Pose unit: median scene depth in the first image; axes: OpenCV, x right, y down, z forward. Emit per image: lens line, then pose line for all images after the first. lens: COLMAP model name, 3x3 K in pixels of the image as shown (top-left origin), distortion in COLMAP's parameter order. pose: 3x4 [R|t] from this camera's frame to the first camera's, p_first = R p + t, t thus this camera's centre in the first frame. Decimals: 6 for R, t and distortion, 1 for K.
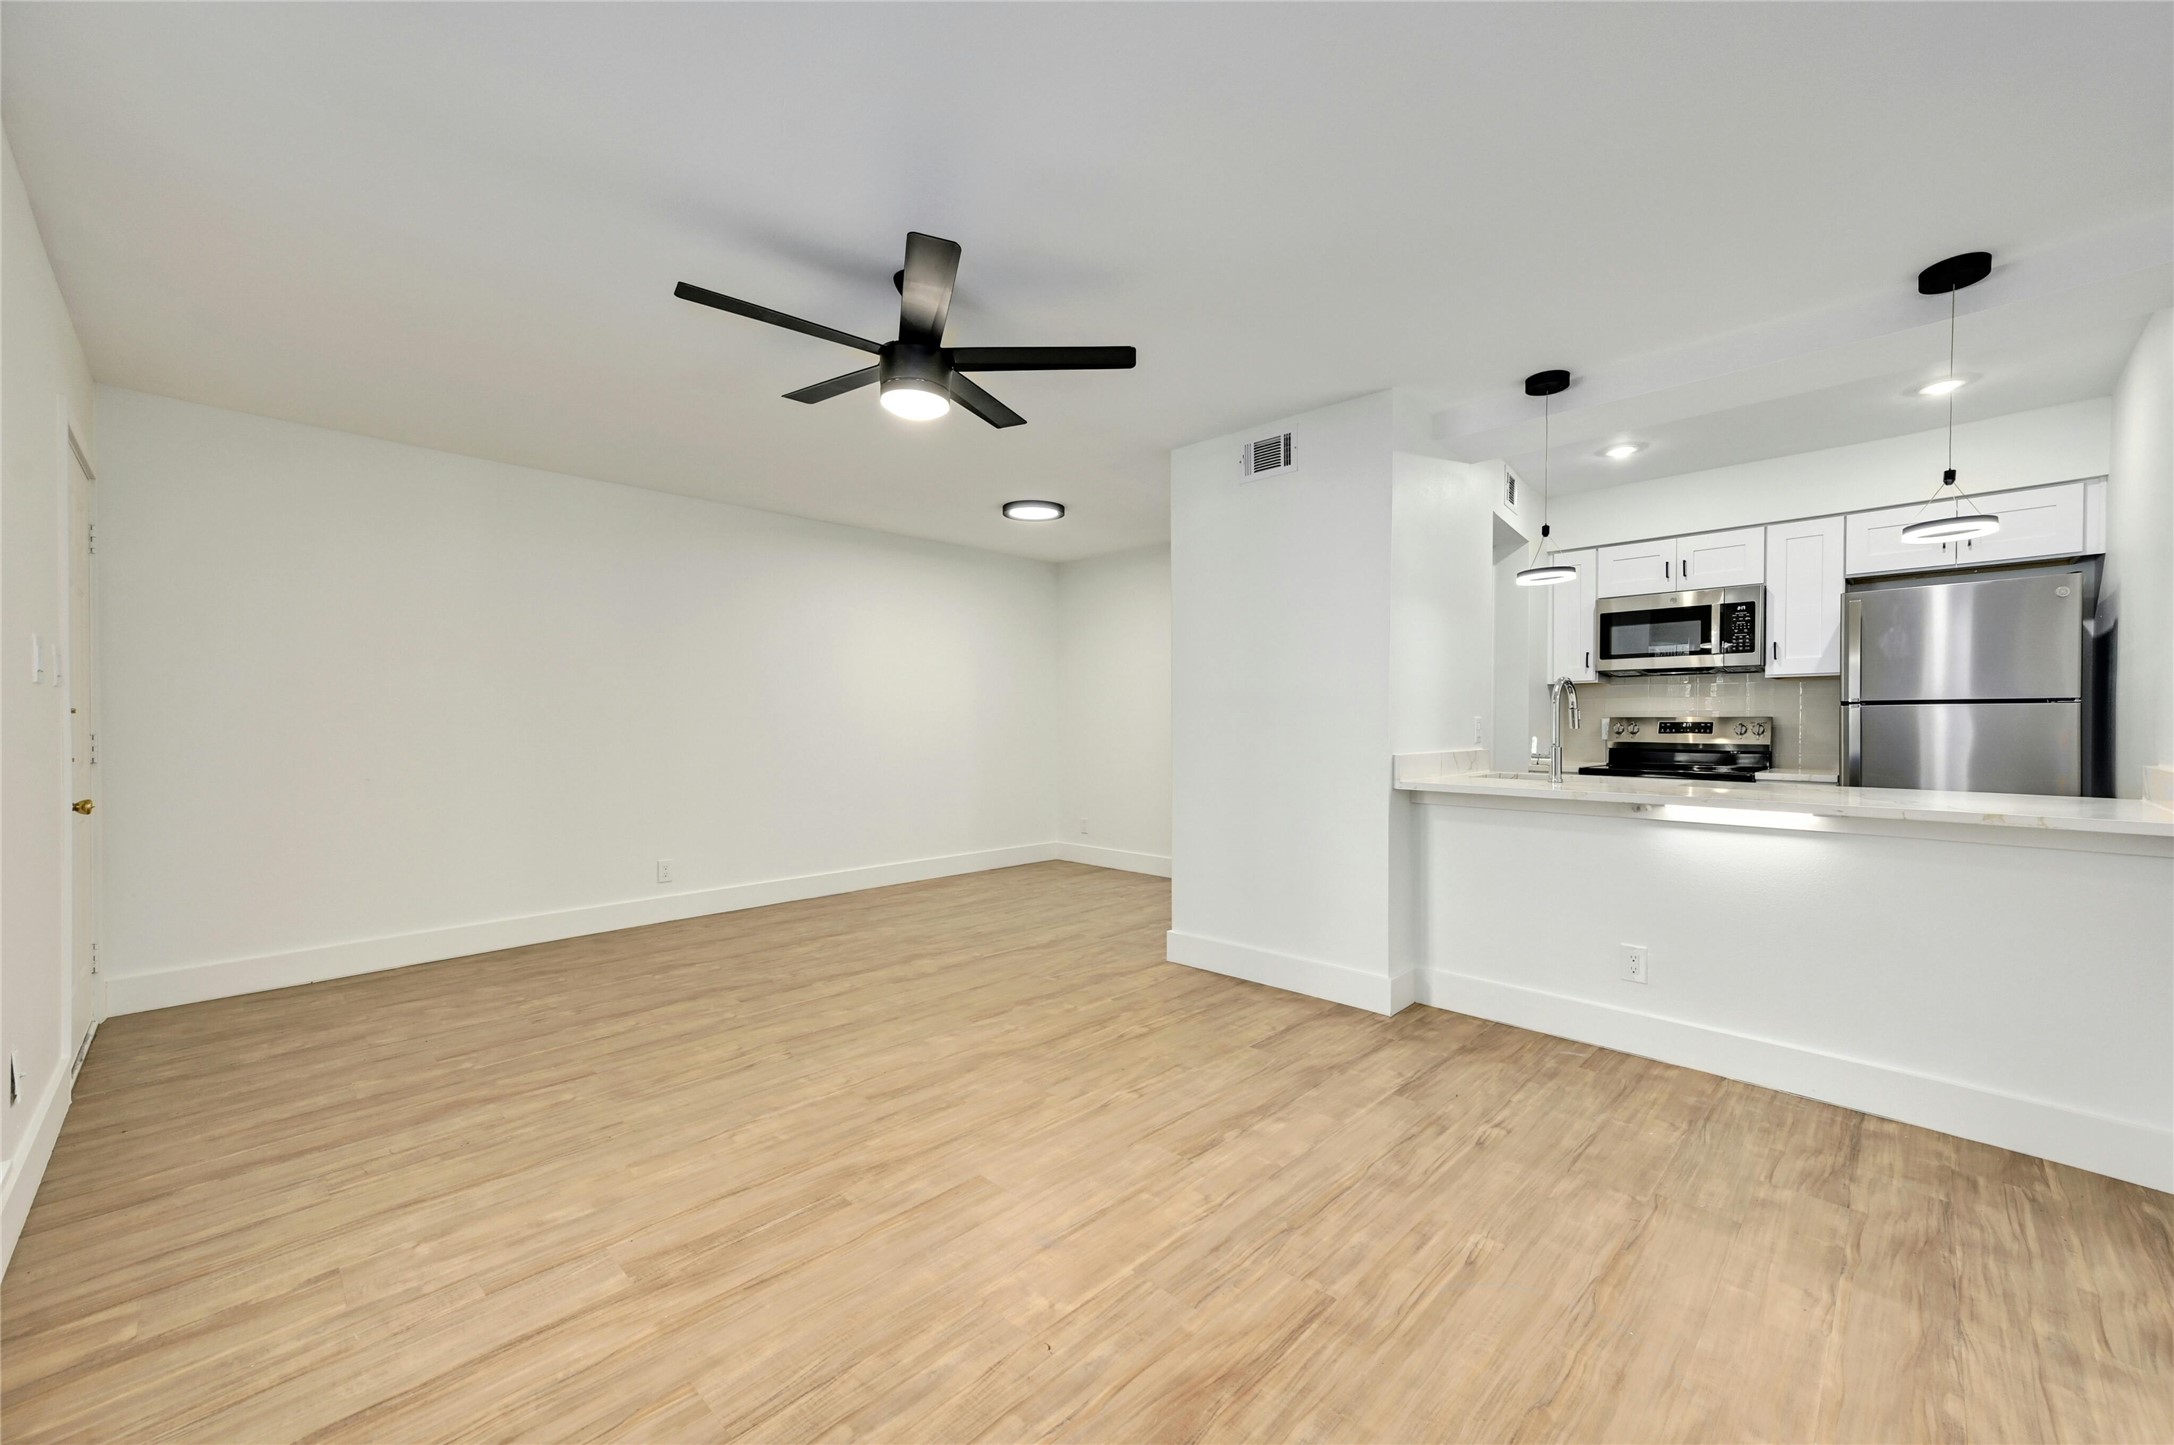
lens RADIAL K [[866.1, 0, 1092.3], [0, 866.1, 716.8], [0, 0, 1]] dist [-0.009092, 0.000024]
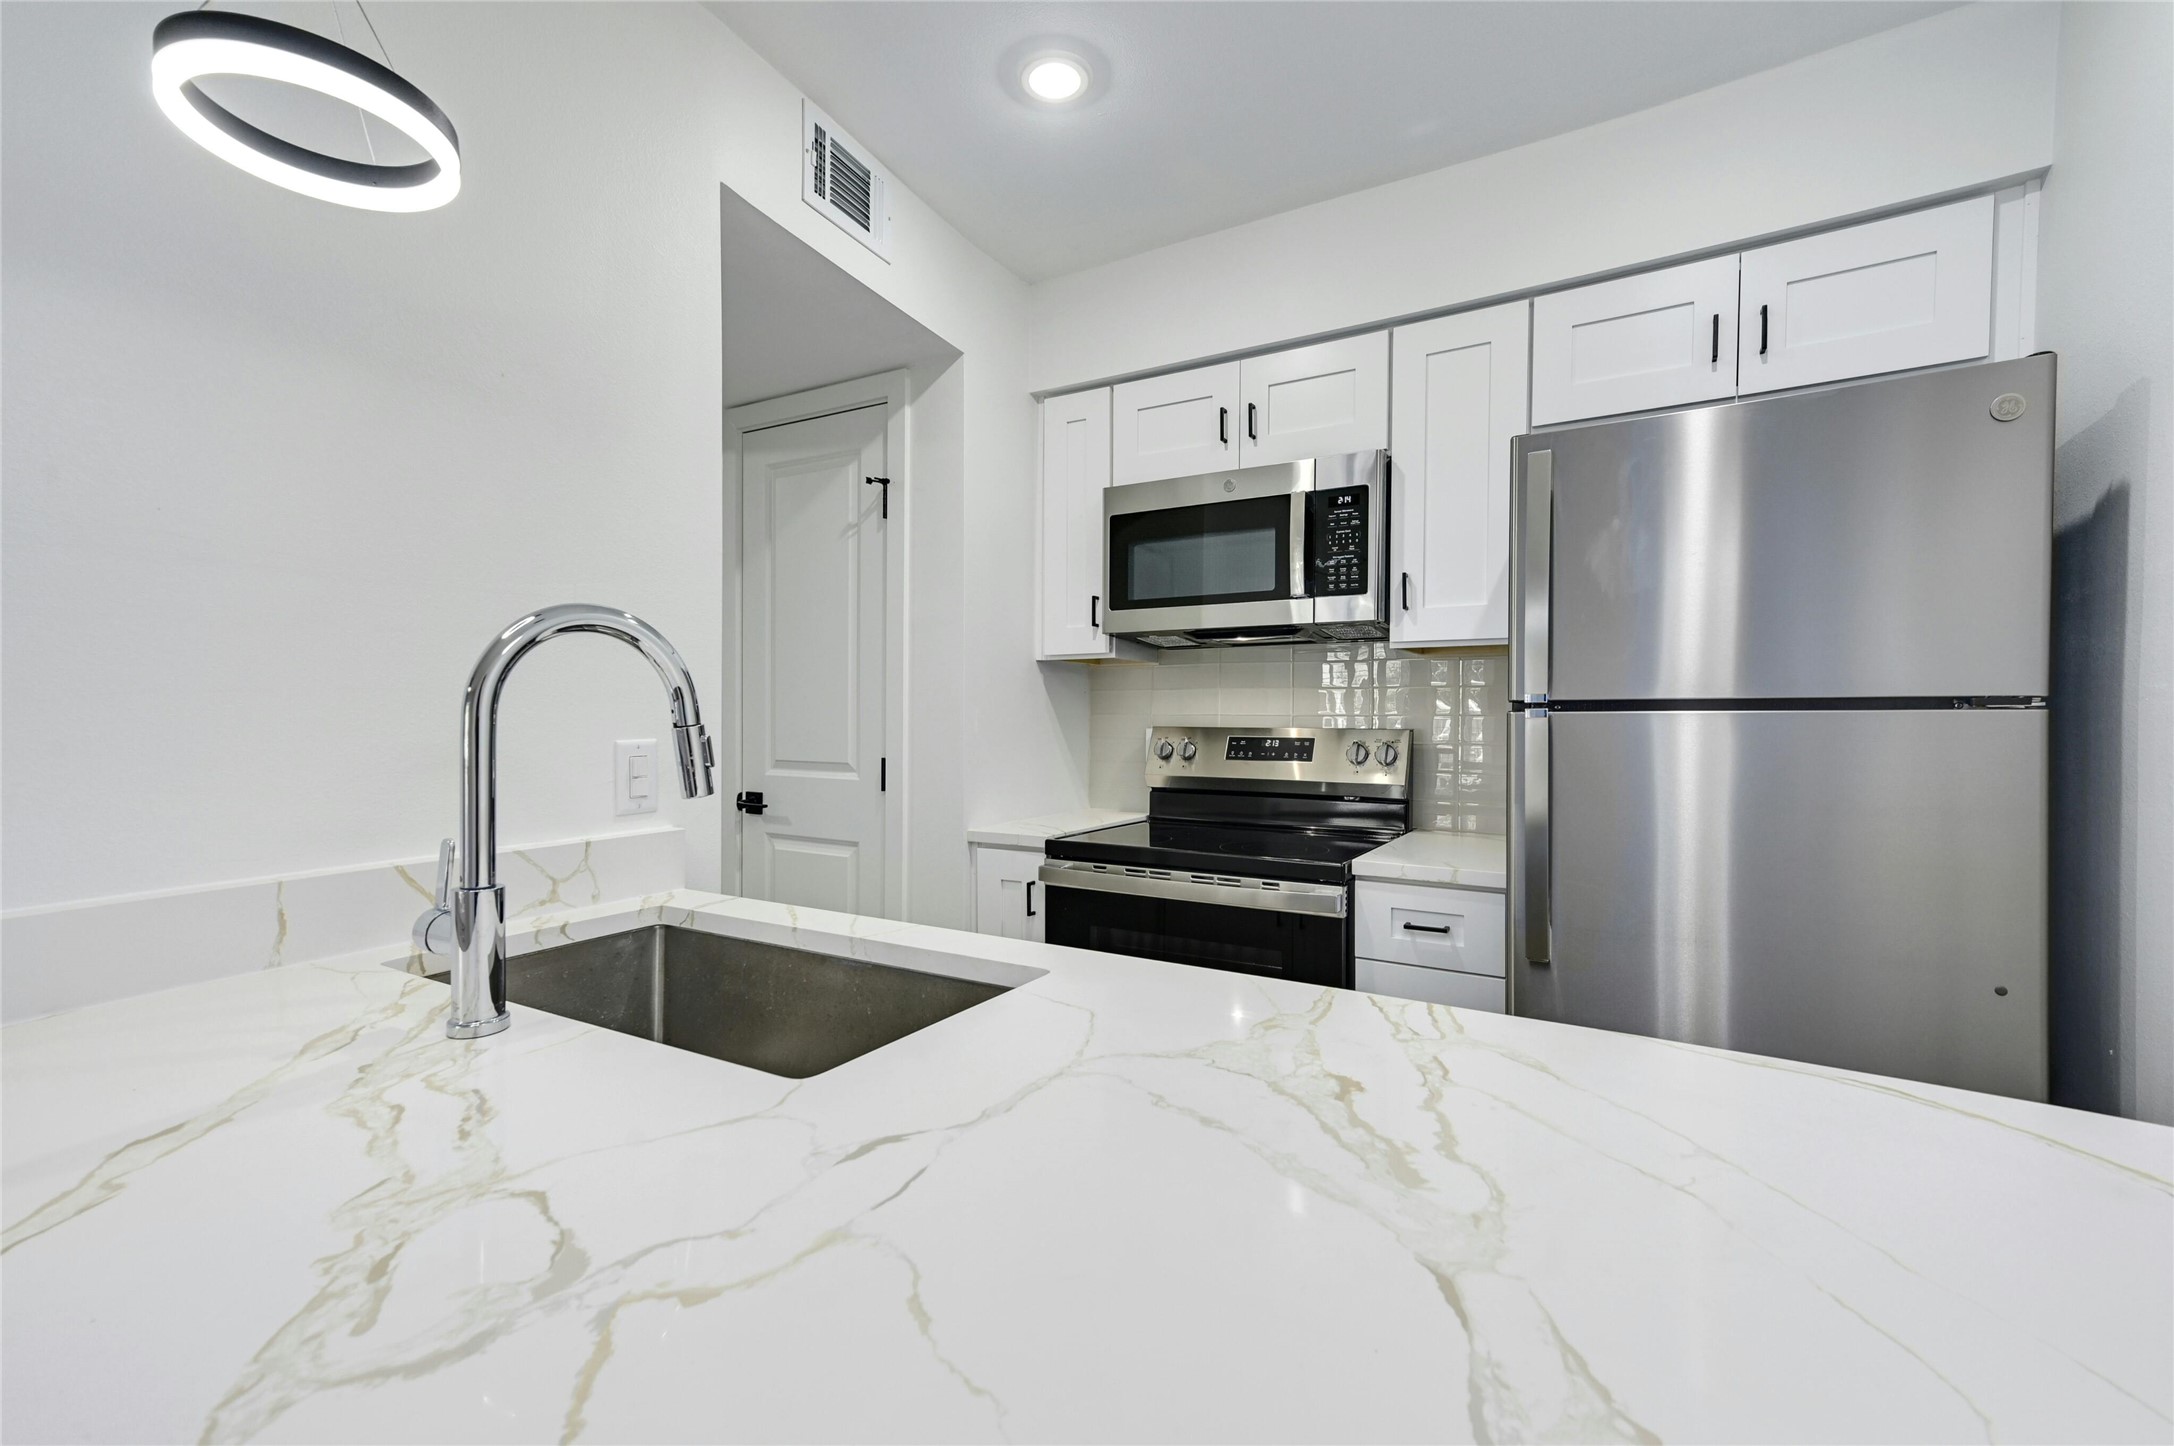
lens RADIAL K [[982.4, 0, 1089.4], [0, 982.4, 706.6], [0, 0, 1]] dist [-0.001522, -0.000259]
pose [[0.963387, 0.009117, 0.267961, 0.474151], [-0.008106, 0.999955, -0.004878, -0.009582], [-0.267994, 0.002527, 0.963417, 0.518410]]
